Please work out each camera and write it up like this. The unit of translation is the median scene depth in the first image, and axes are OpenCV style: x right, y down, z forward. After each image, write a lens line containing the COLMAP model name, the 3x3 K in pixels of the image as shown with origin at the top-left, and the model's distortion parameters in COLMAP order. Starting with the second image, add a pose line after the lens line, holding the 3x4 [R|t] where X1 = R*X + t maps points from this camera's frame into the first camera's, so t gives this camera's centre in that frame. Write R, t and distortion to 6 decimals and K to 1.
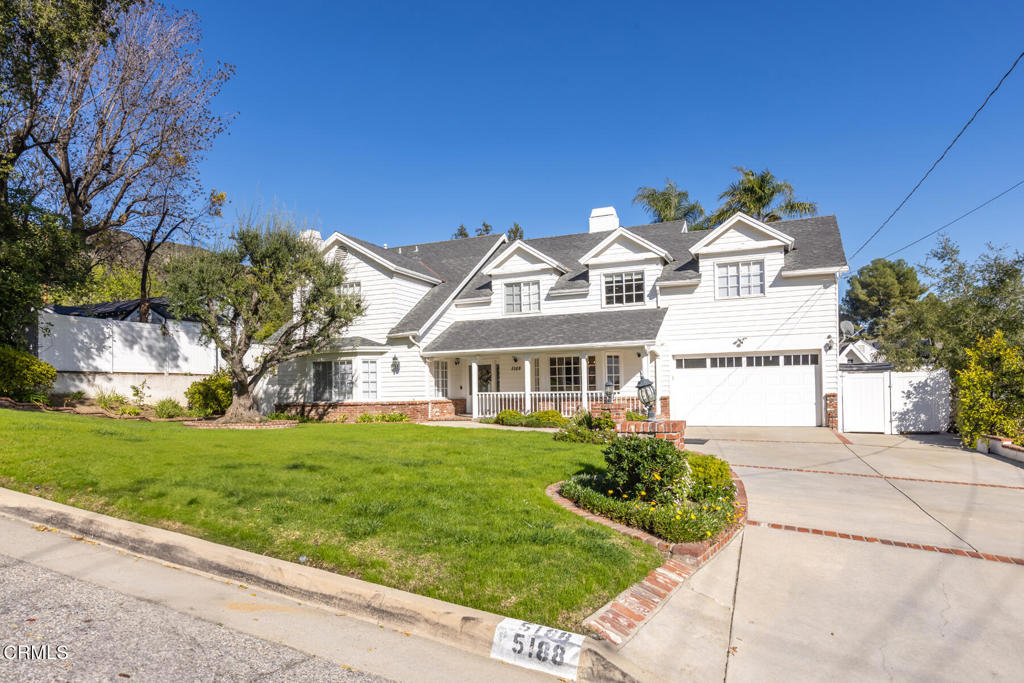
lens RADIAL K [[693.7, 0, 512.0], [0, 693.7, 341.5], [0, 0, 1]] dist [-0.000841, -0.000071]
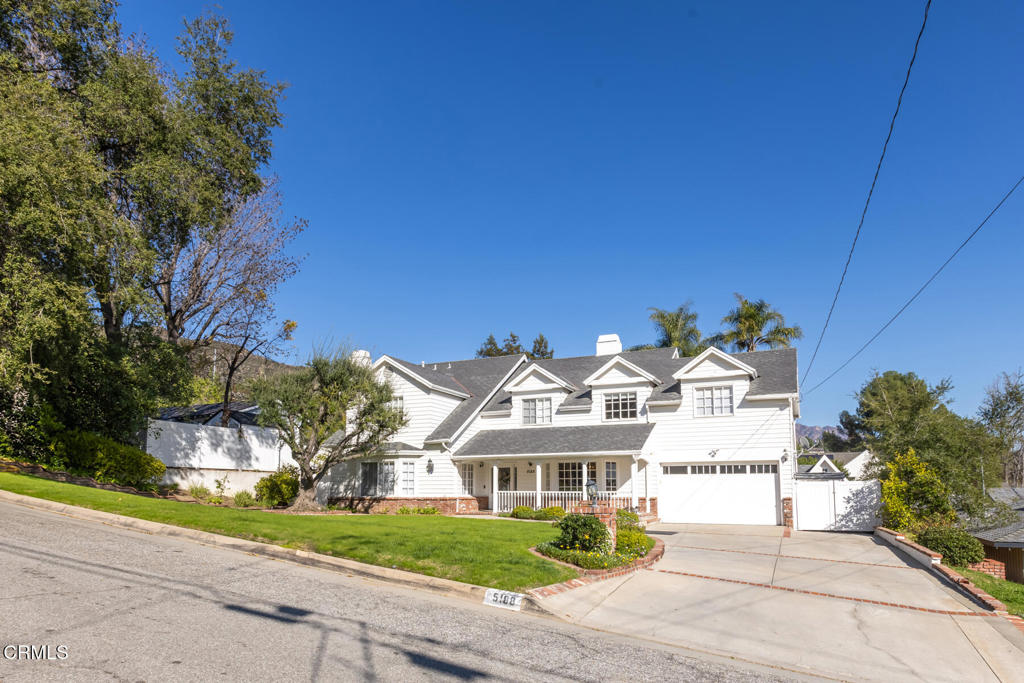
lens RADIAL K [[800.4, 0, 512.0], [0, 800.4, 341.5], [0, 0, 1]] dist [0.007529, 0.000948]
pose [[0.998526, 0.010860, -0.053185, 0.046739], [-0.017140, 0.992737, -0.119081, -0.019100], [0.051505, 0.119817, 0.991459, -0.407234]]
